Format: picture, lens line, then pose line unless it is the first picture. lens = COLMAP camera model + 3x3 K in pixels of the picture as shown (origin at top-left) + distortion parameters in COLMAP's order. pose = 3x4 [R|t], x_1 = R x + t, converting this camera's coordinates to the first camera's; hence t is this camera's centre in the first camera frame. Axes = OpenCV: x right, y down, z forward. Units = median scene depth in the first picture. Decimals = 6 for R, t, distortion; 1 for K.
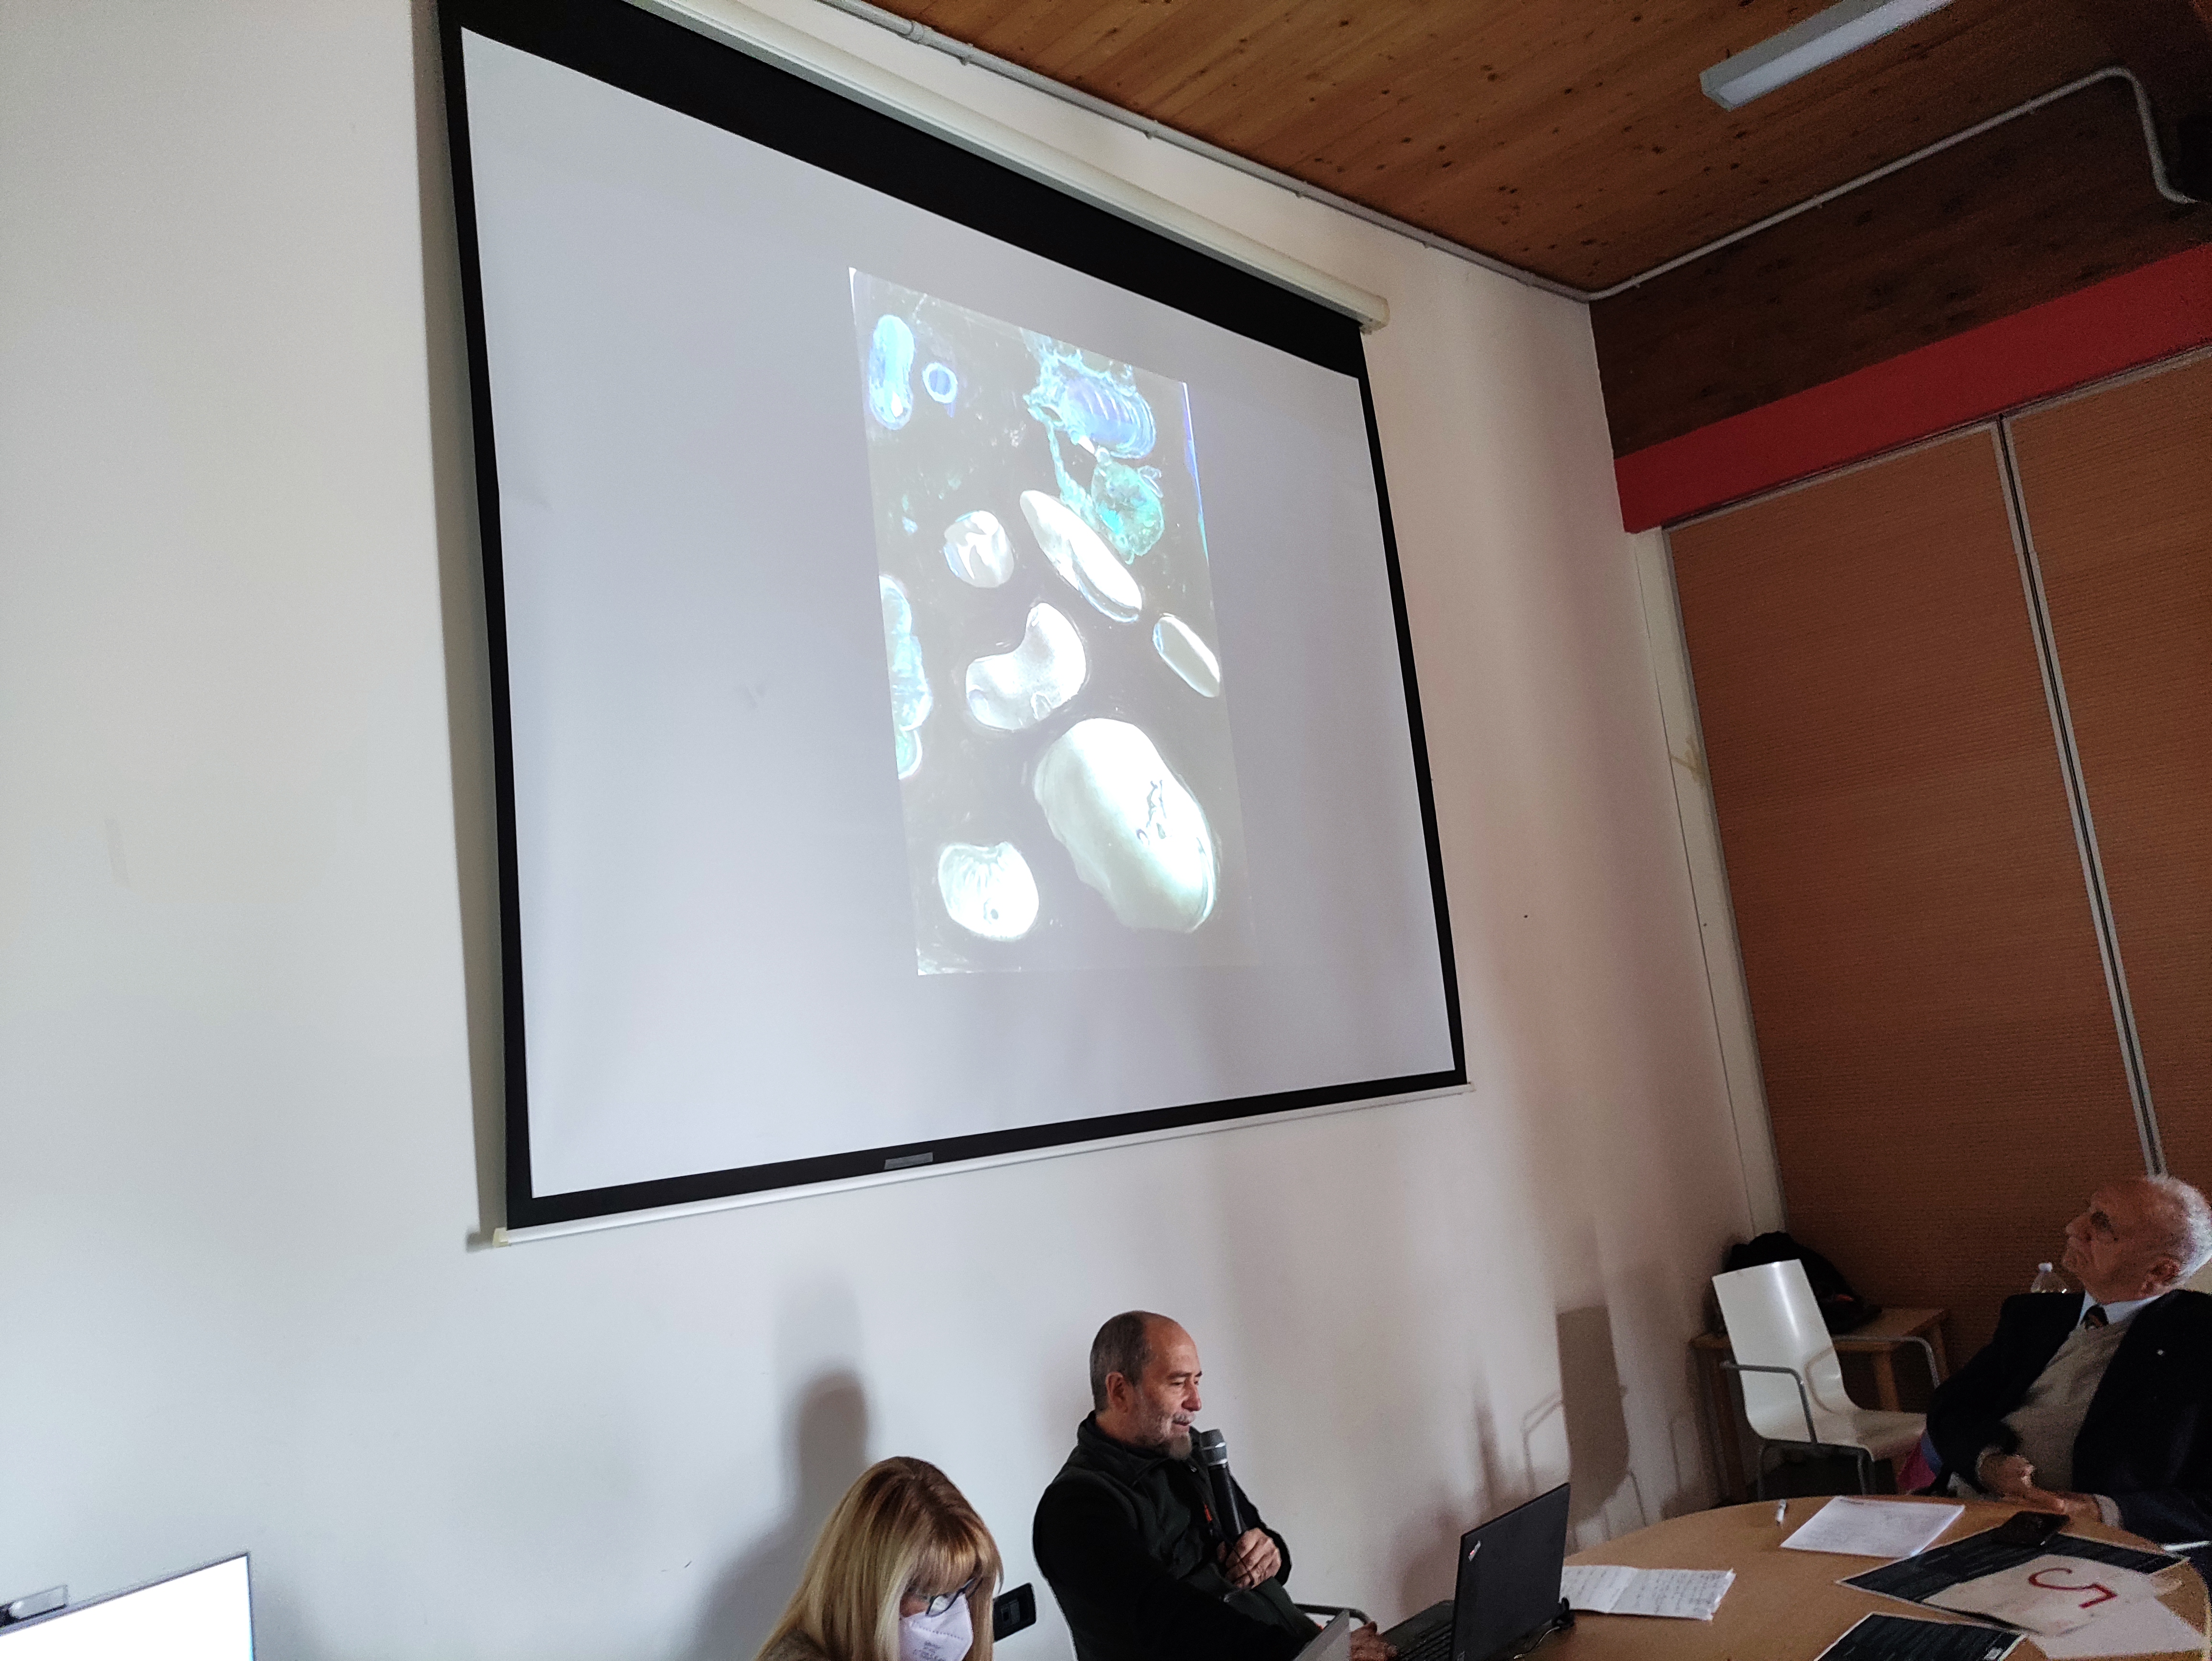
lens RADIAL K [[1635.4, 0, 1100.6], [0, 1635.4, 823.3], [0, 0, 1]] dist [0.031315, -0.014161]
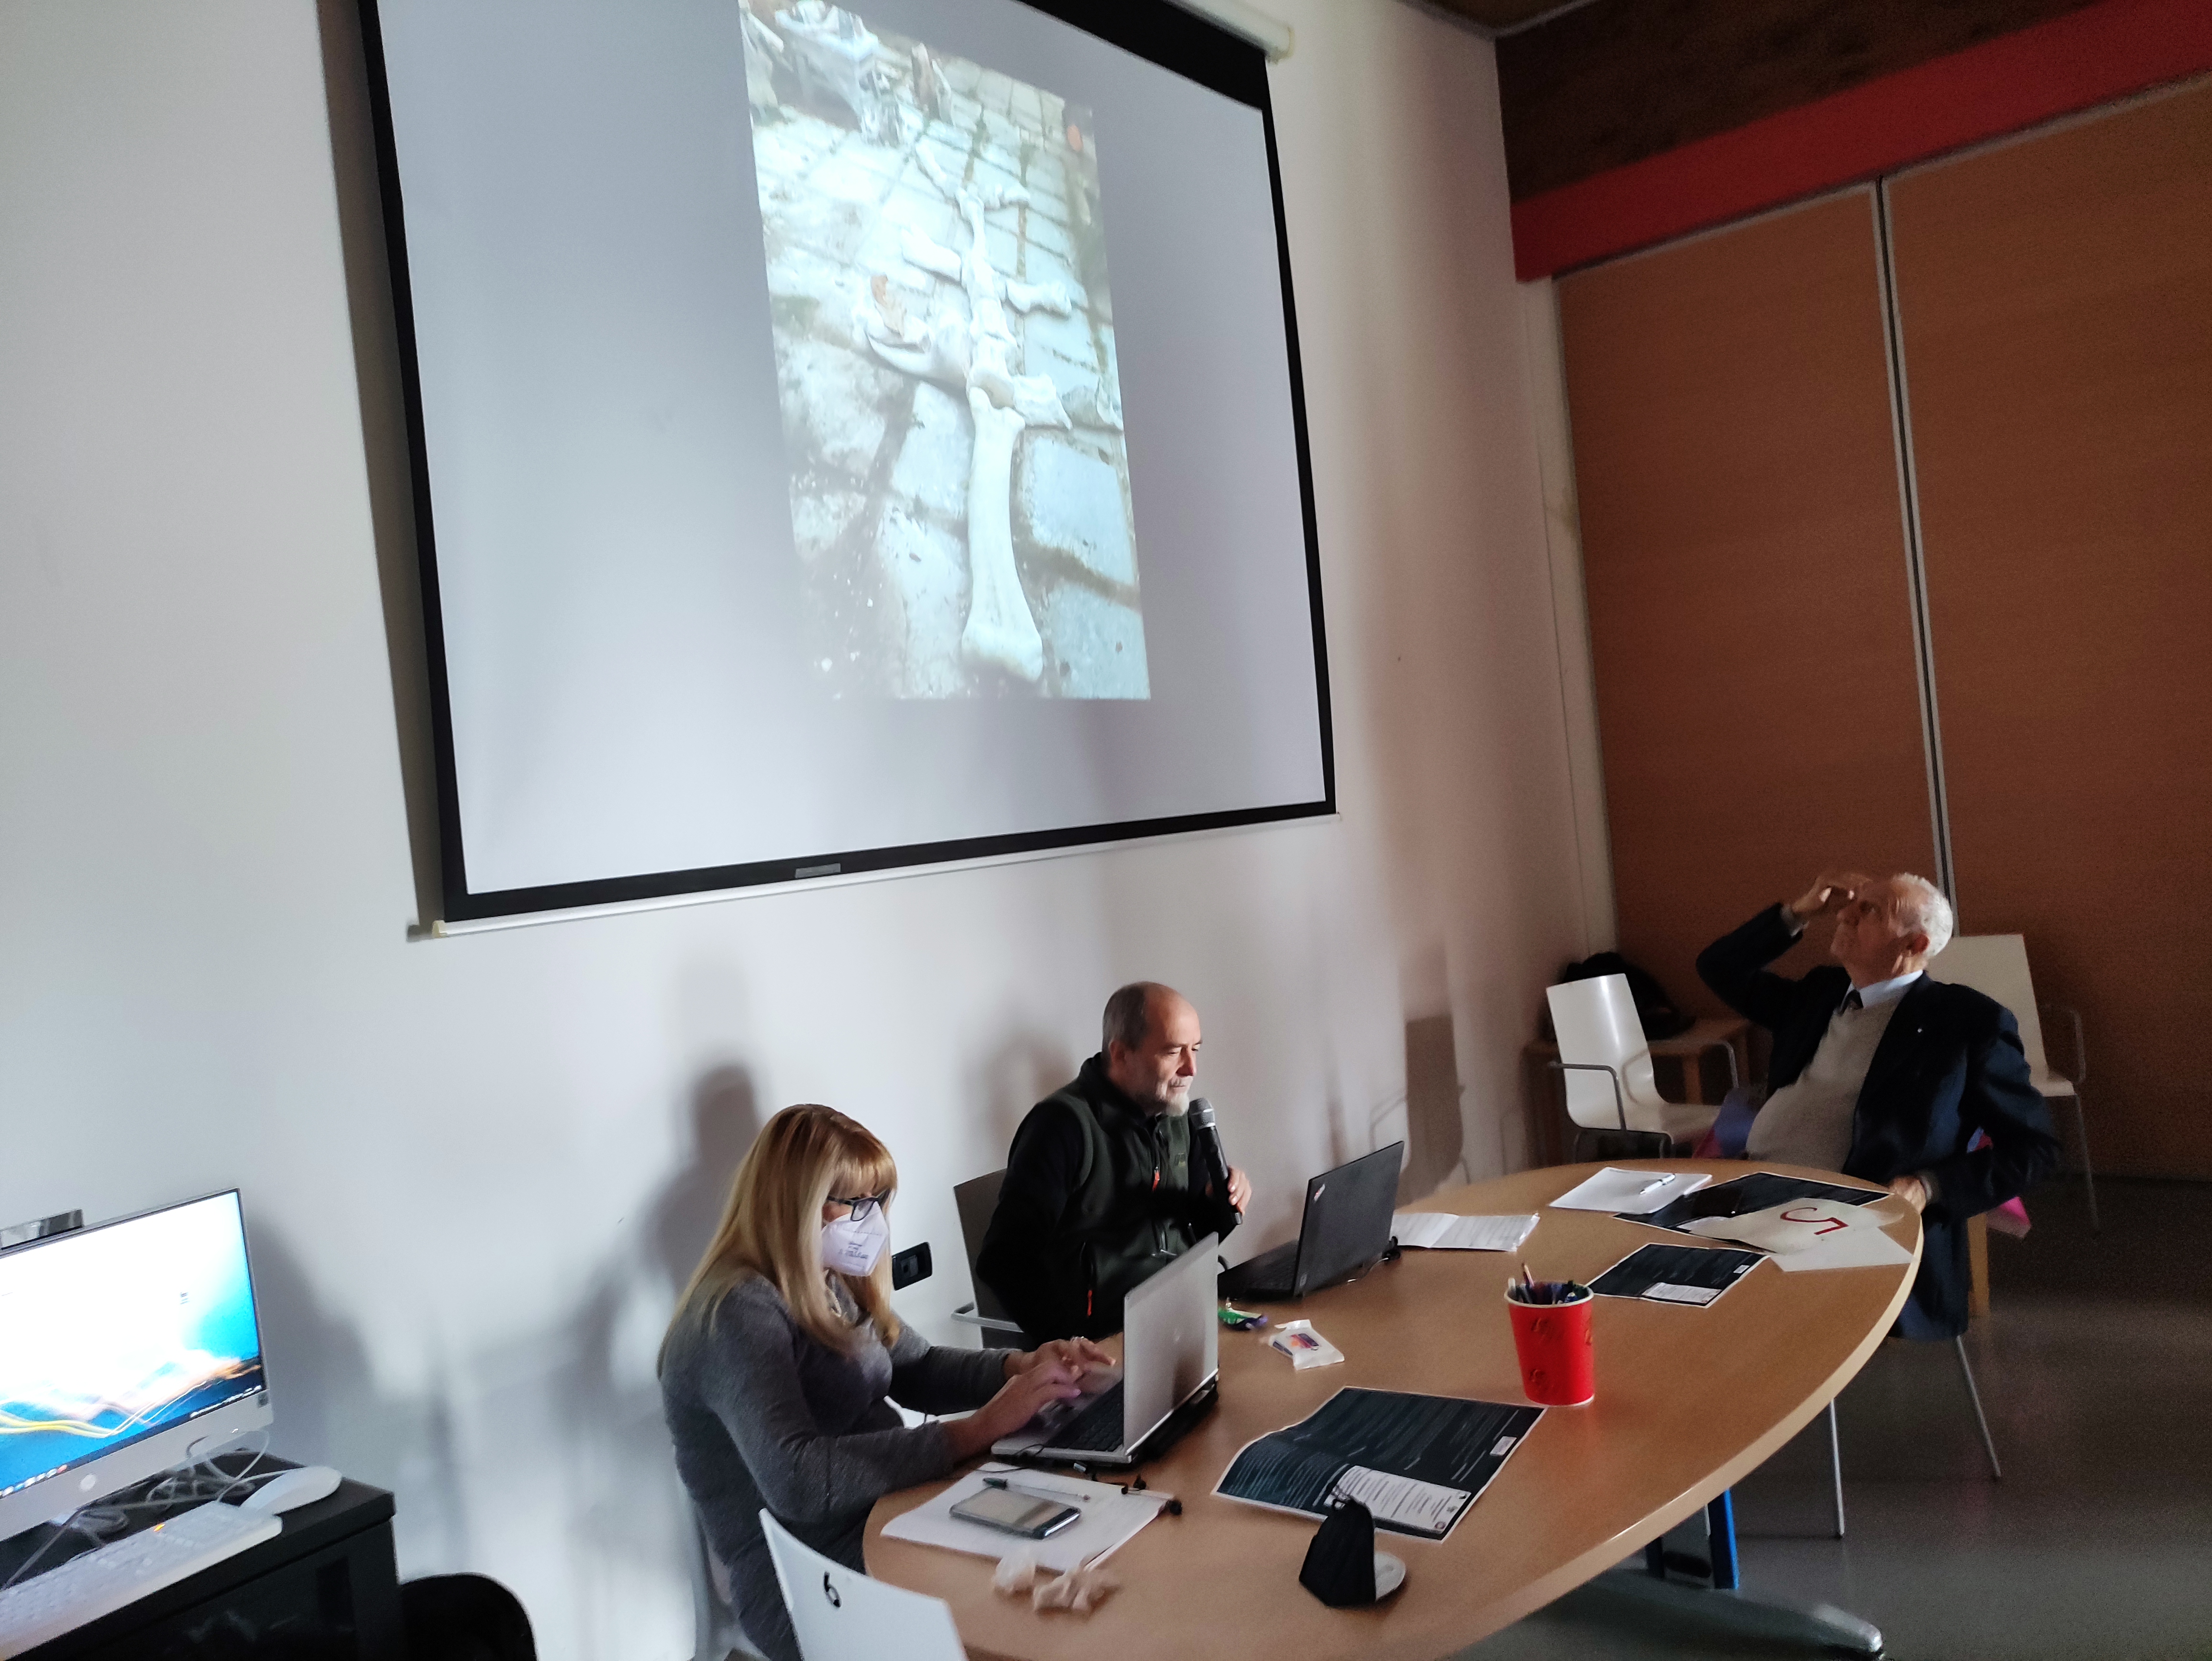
lens RADIAL K [[1635.4, 0, 1101.7], [0, 1635.4, 825.6], [0, 0, 1]] dist [0.031315, -0.014161]
pose [[0.997232, 0.012730, 0.073255, -0.007274], [-0.023959, 0.987699, 0.154521, 0.004920], [-0.070387, -0.155848, 0.985270, -0.044189]]
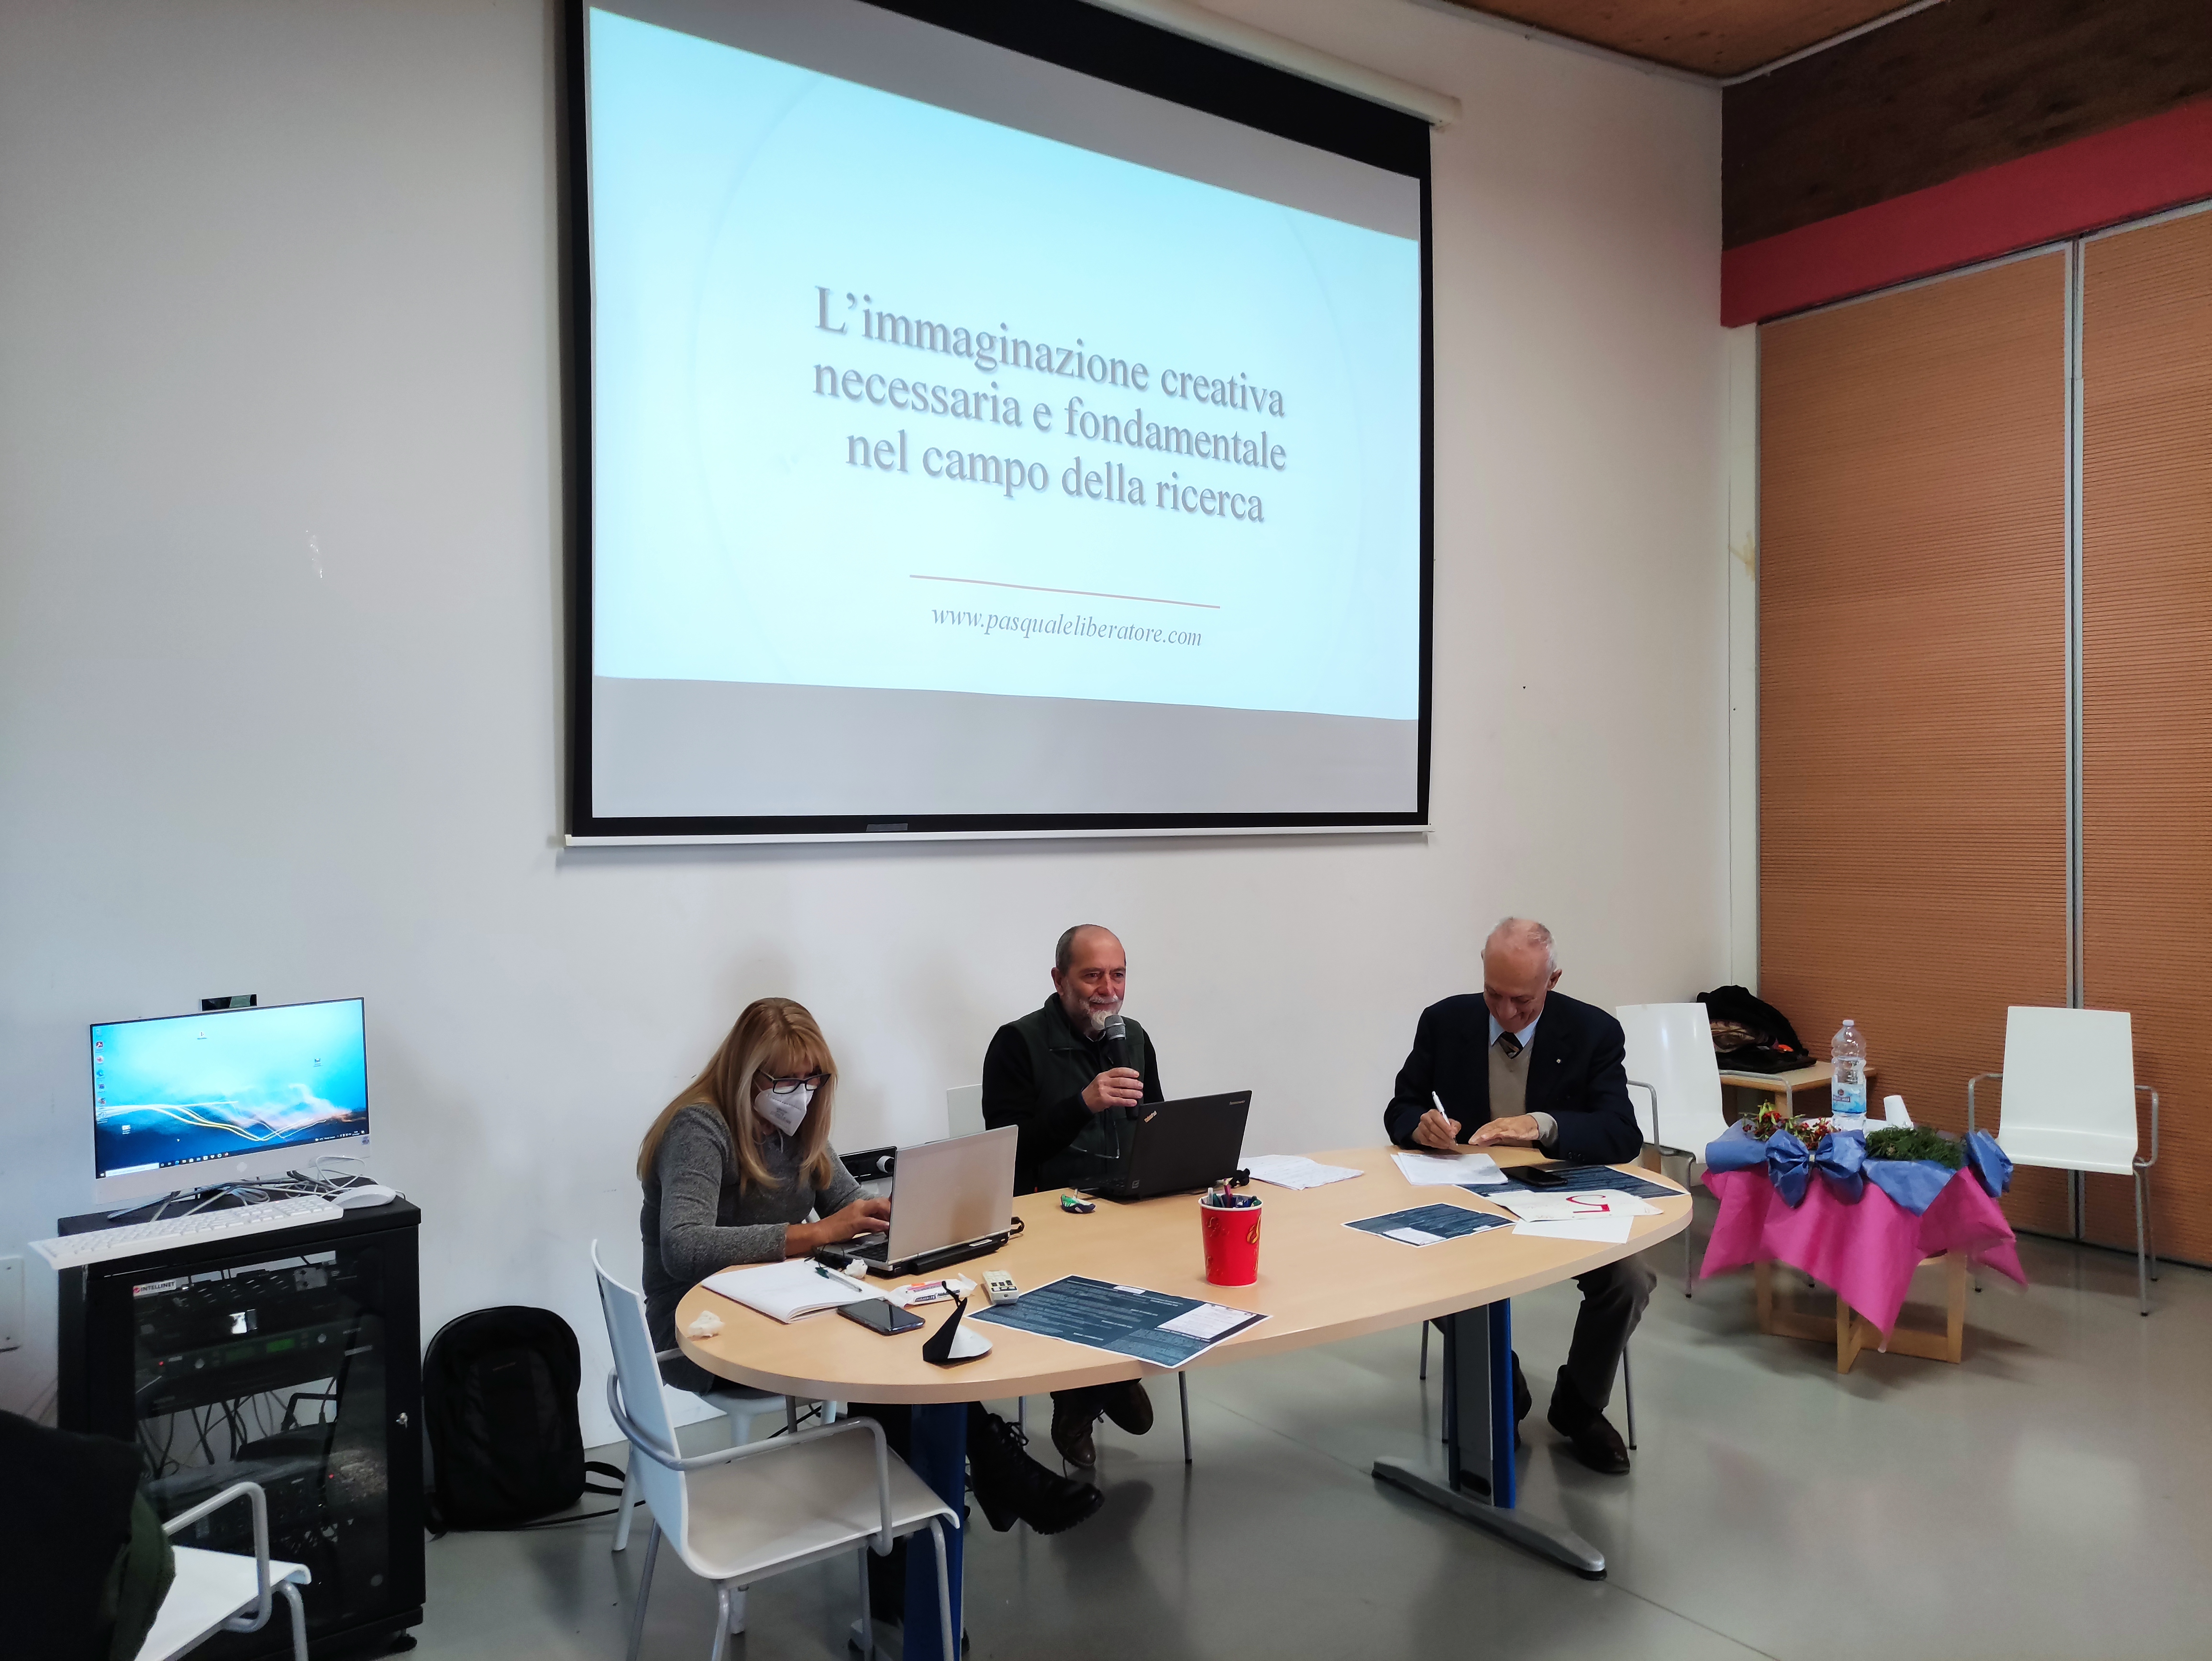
lens RADIAL K [[1635.4, 0, 1101.9], [0, 1635.4, 831.2], [0, 0, 1]] dist [0.031315, -0.014161]
pose [[0.979781, 0.107762, -0.168569, 0.194276], [-0.076268, 0.980102, 0.183260, -0.033688], [0.184964, -0.166698, 0.968504, -0.180963]]
